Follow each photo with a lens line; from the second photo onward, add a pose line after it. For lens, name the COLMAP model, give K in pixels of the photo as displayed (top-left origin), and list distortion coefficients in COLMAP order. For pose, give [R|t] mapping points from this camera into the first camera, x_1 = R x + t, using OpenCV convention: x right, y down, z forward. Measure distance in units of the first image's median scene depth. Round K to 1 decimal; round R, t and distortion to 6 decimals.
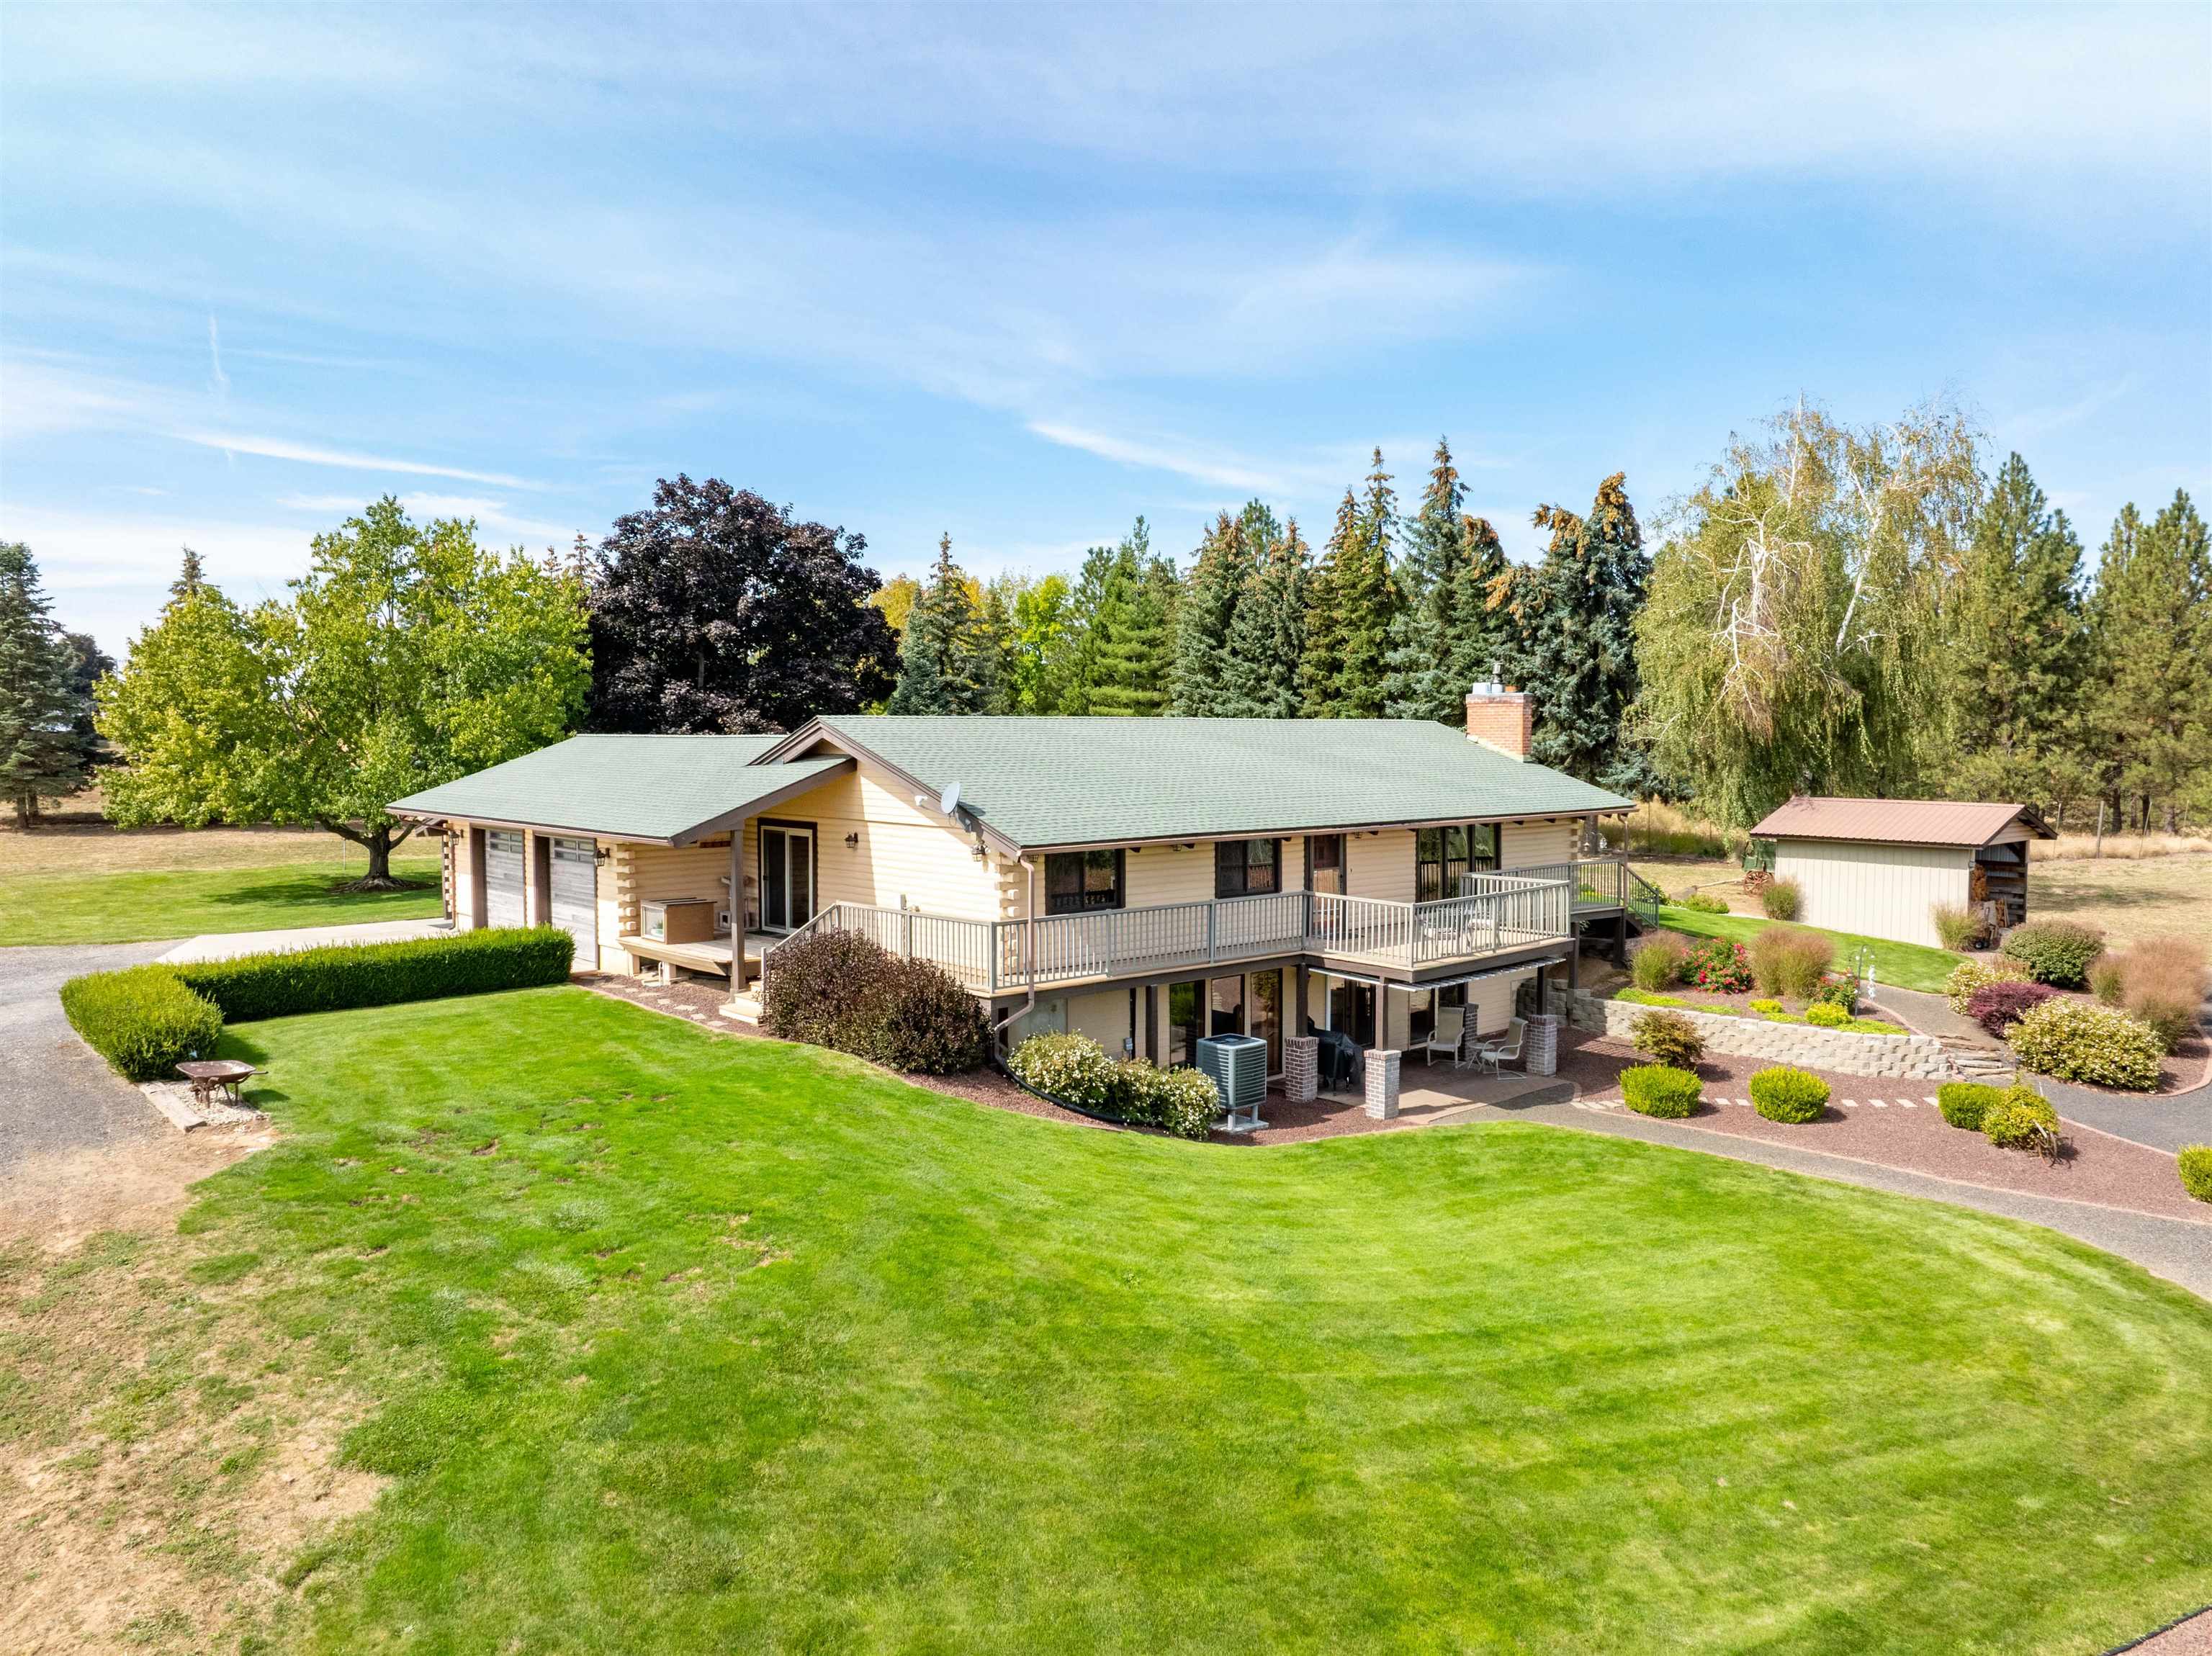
lens RADIAL K [[1585.0, 0, 1102.0], [0, 1585.0, 809.1], [0, 0, 1]] dist [-0.035226, 0.028274]
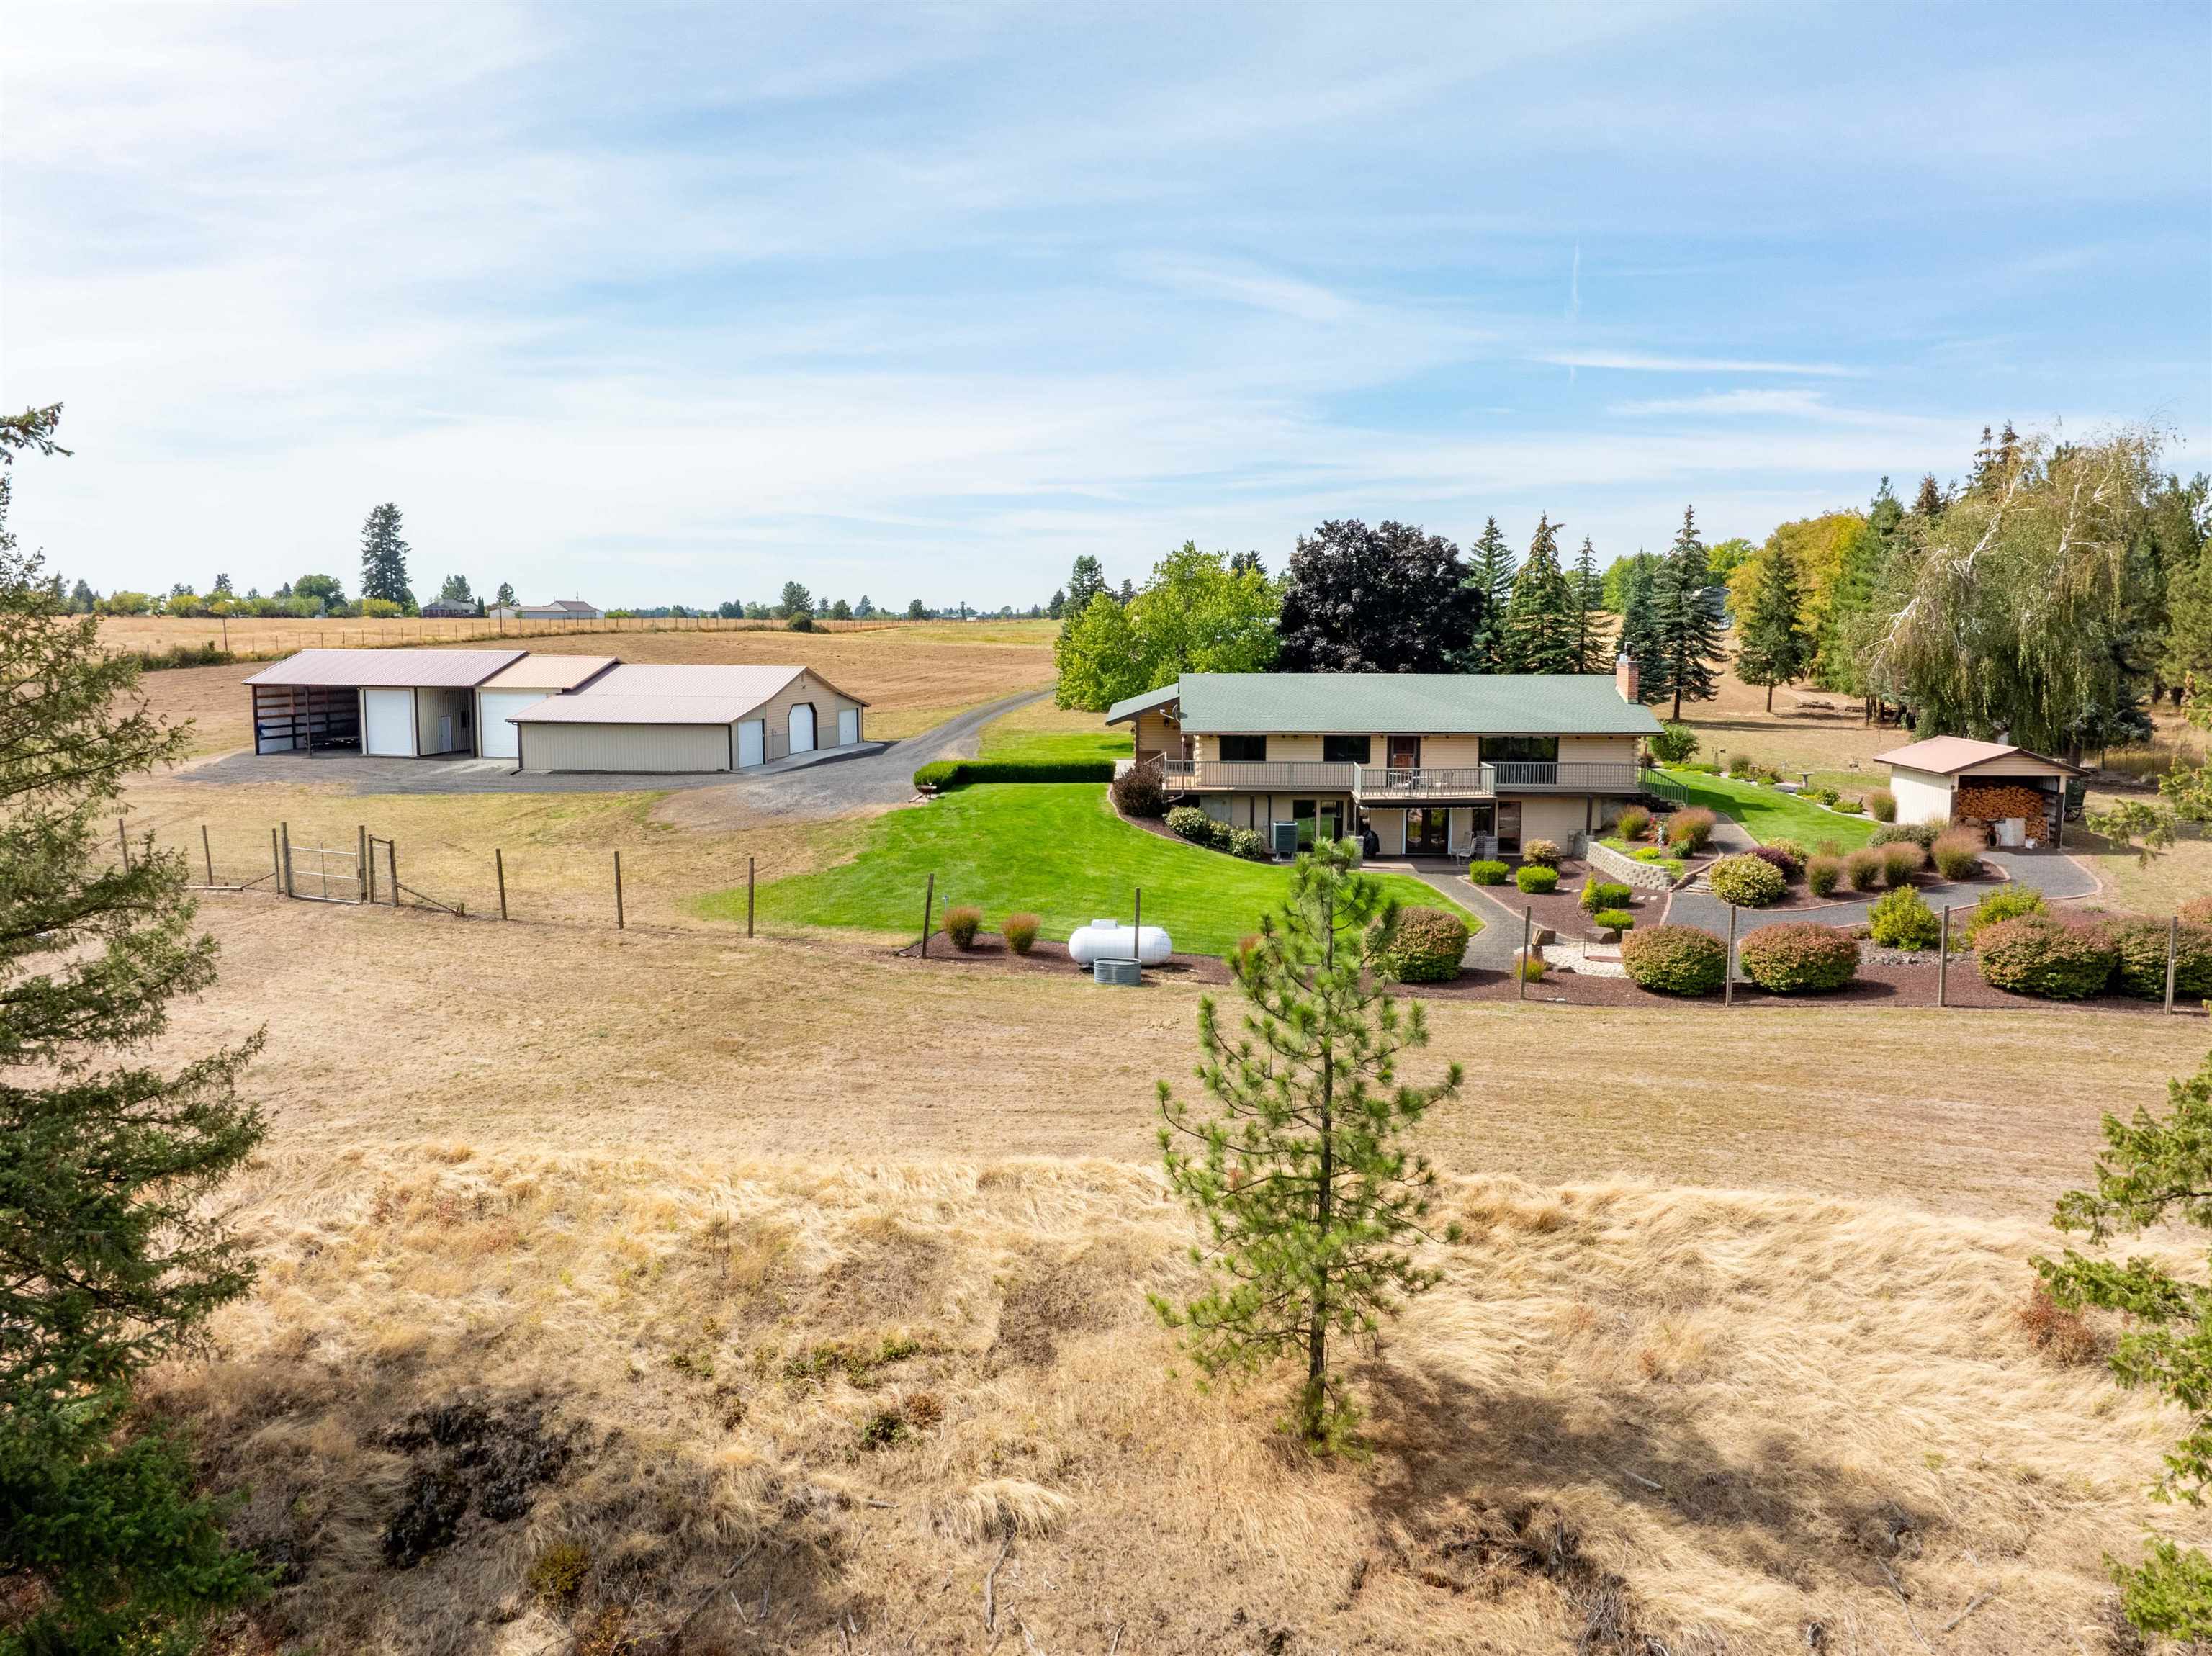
lens RADIAL K [[1587.3, 0, 1106.0], [0, 1587.3, 828.0], [0, 0, 1]] dist [-0.020084, -0.000827]
pose [[0.721446, 0.089628, -0.686646, 0.831447], [-0.037333, 0.995181, 0.090675, -0.024060], [0.691464, -0.039782, 0.721315, -0.464361]]
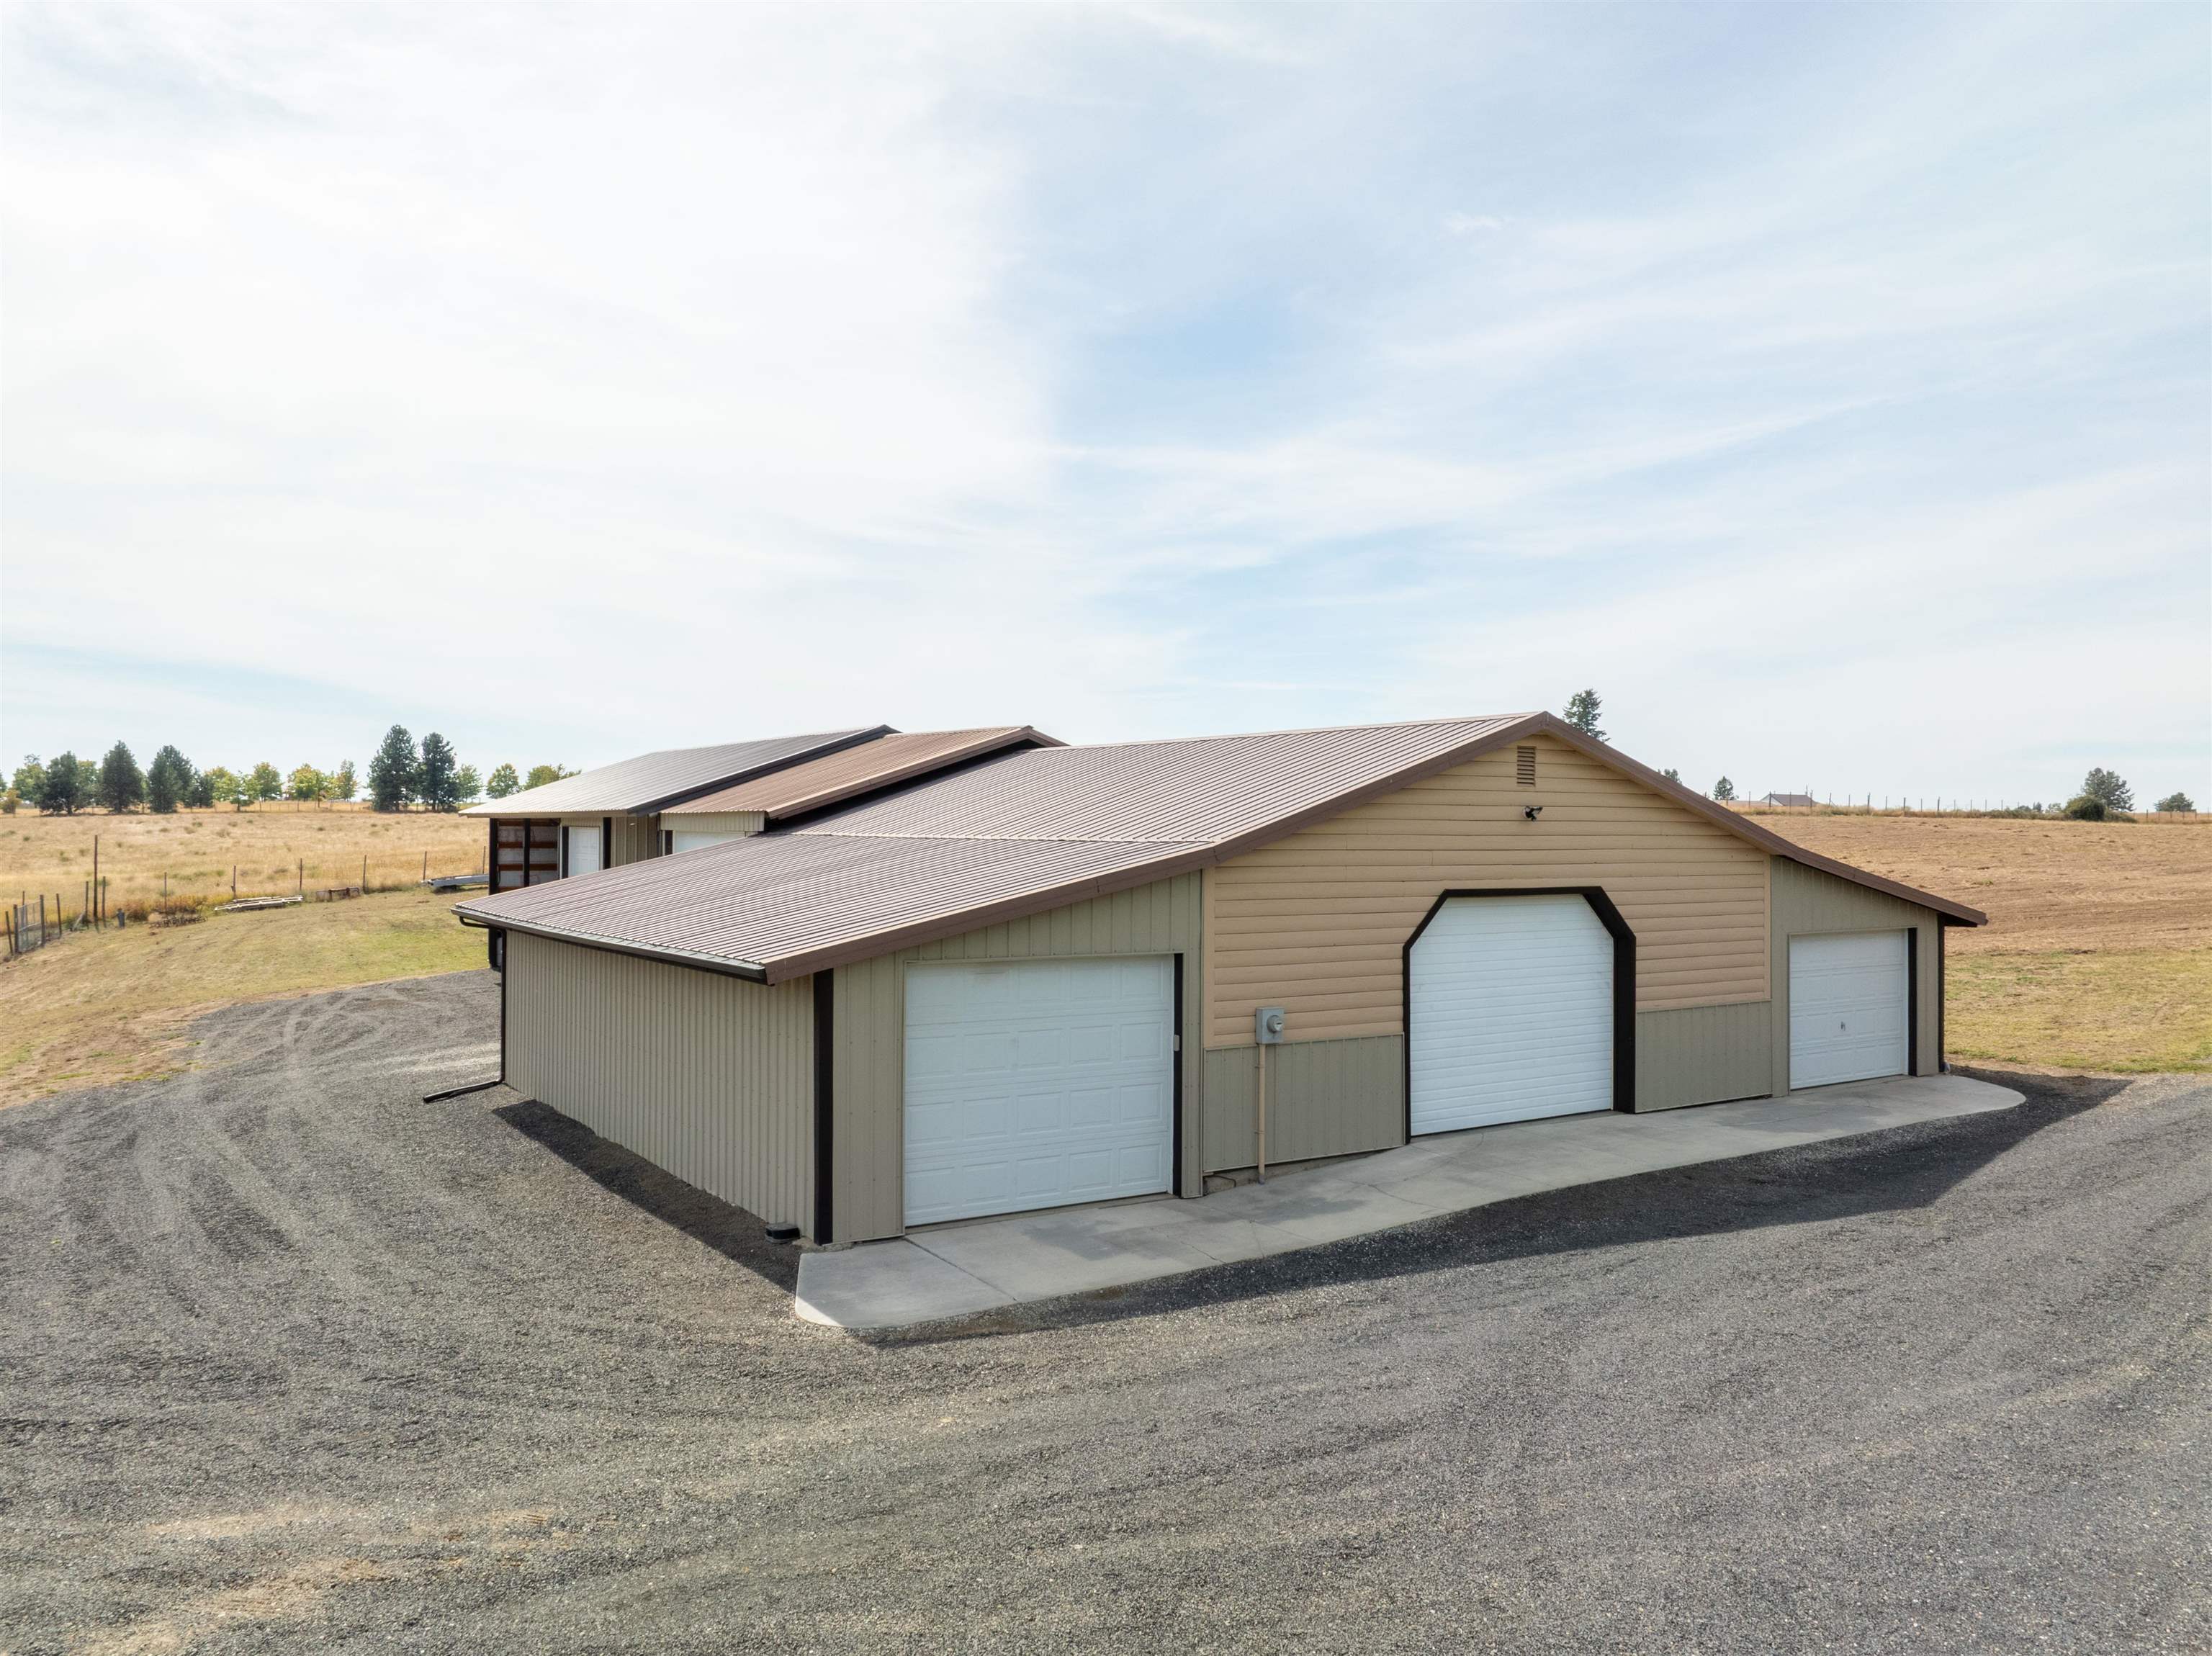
lens RADIAL K [[1608.0, 0, 1088.4], [0, 1608.0, 837.2], [0, 0, 1]] dist [-0.034828, 0.023798]
pose [[0.033370, 0.002586, -0.999440, -0.390509], [-0.057283, 0.998358, 0.000671, 0.007140], [0.997800, 0.057229, 0.033464, 0.567818]]
